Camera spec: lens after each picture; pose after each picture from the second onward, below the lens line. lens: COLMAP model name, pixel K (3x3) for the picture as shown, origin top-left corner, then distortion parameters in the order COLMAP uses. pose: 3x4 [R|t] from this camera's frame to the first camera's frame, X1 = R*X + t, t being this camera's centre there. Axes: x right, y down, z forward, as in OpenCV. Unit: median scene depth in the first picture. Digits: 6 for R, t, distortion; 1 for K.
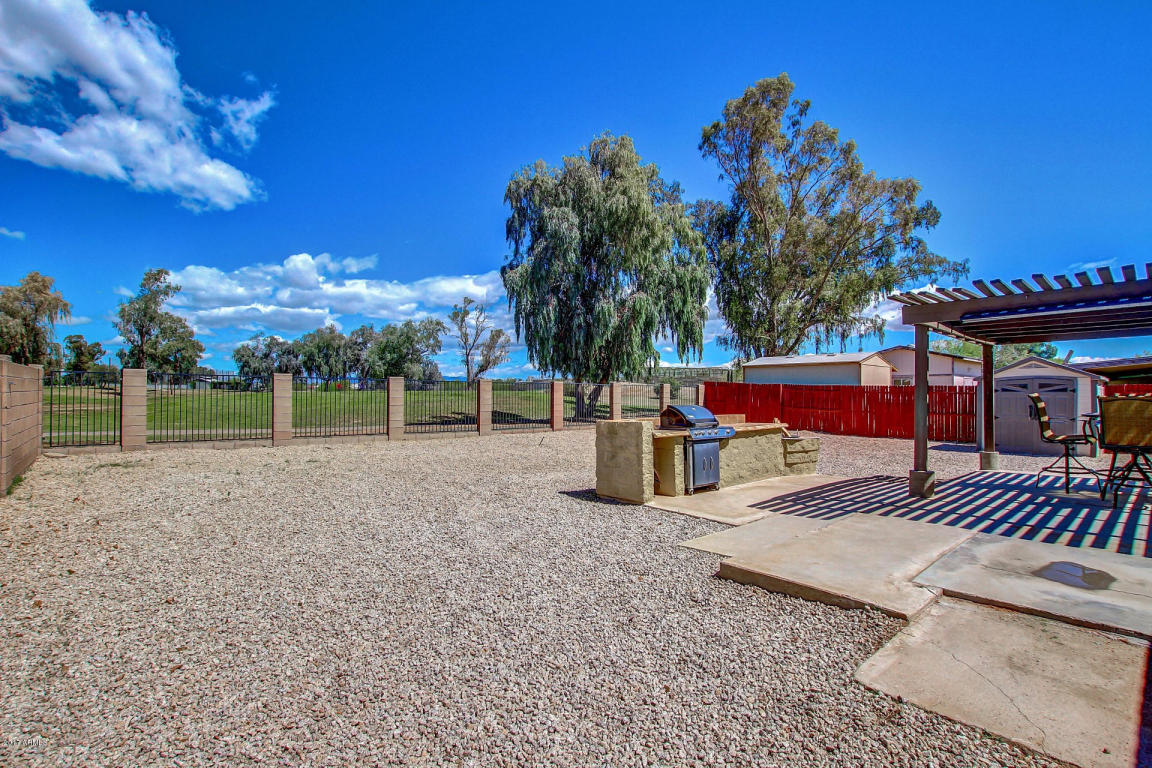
lens RADIAL K [[529.7, 0, 584.6], [0, 529.7, 385.9], [0, 0, 1]] dist [-0.029520, 0.000887]
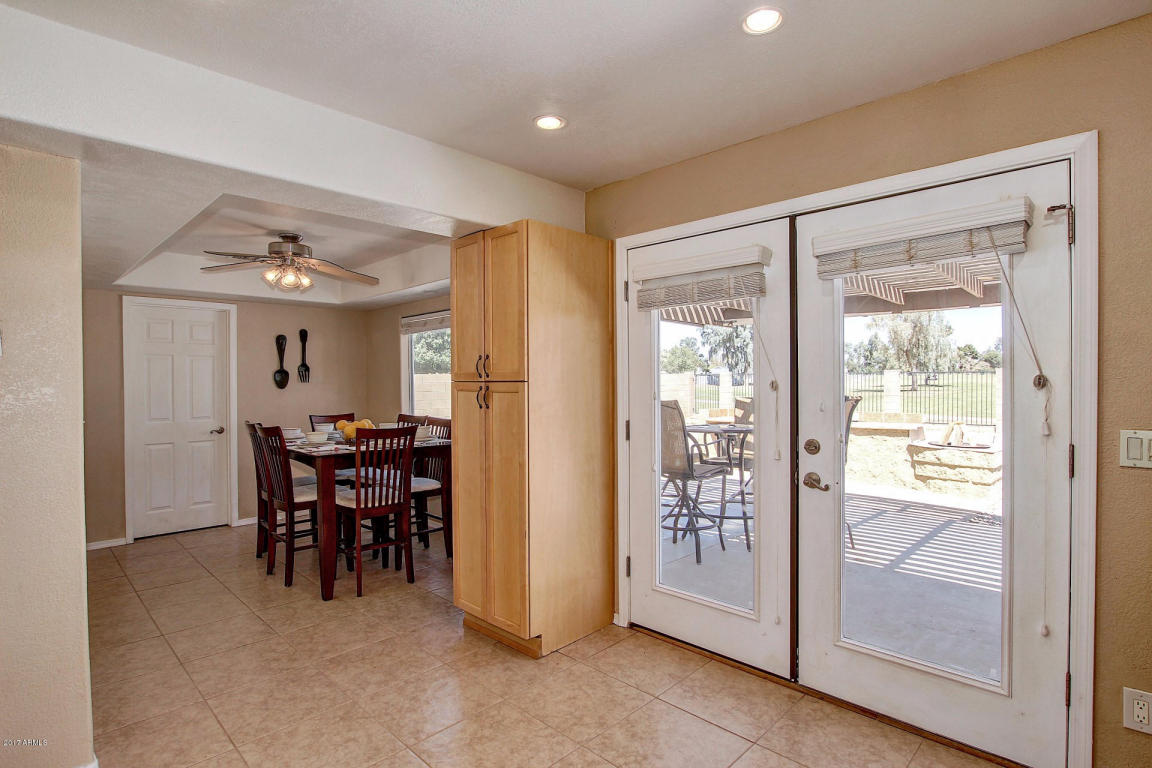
lens RADIAL K [[581.5, 0, 580.0], [0, 581.5, 384.8], [0, 0, 1]] dist [-0.025939, -0.000398]
pose [[0.079113, 0.001784, -0.996864, 0.546916], [0.023086, 0.999727, 0.003621, -0.003773], [0.996598, -0.023300, 0.079051, 0.180972]]
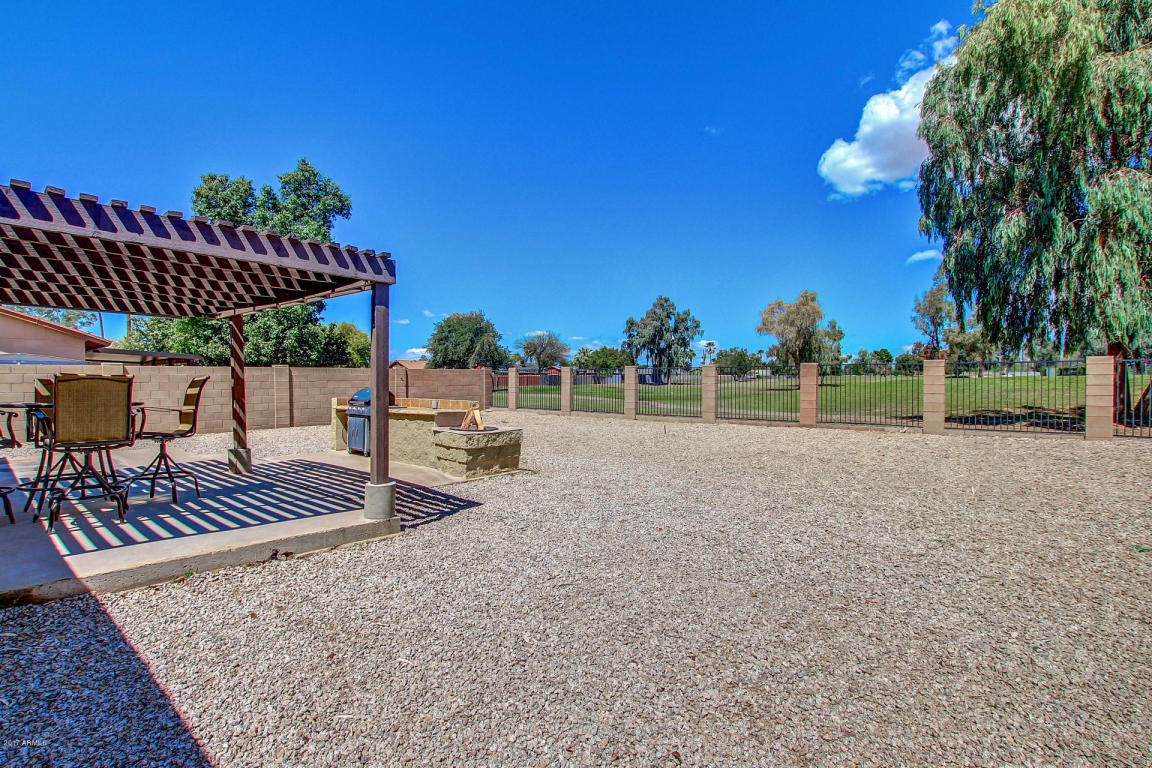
lens RADIAL K [[553.1, 0, 578.4], [0, 553.1, 382.7], [0, 0, 1]] dist [-0.019743, -0.000003]
pose [[0.145914, 0.000313, -0.989297, 0.599647], [0.016462, 0.999861, 0.002744, 0.010354], [0.989160, -0.016686, 0.145889, 0.487935]]
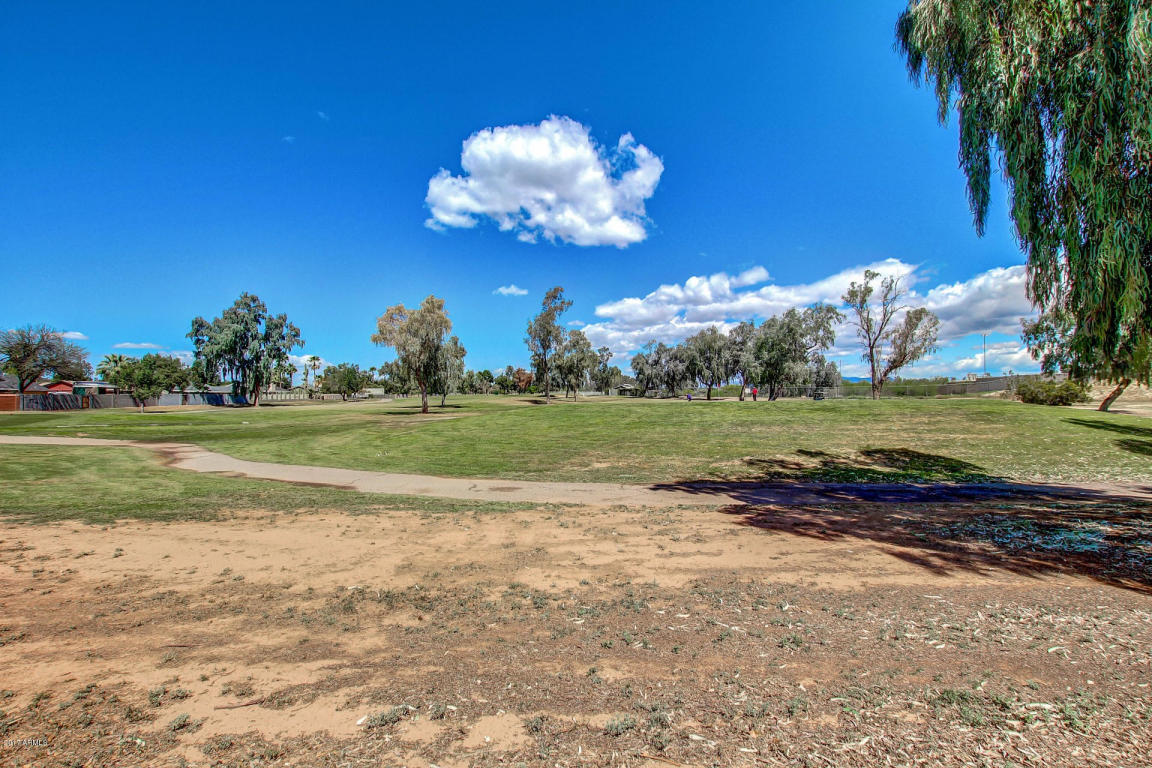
lens RADIAL K [[538.3, 0, 580.5], [0, 538.3, 390.3], [0, 0, 1]] dist [-0.031409, 0.002180]
pose [[0.743320, -0.015697, -0.668751, -0.121214], [0.017038, 0.999845, -0.004530, -0.007588], [0.668718, -0.008027, 0.743472, 0.817549]]
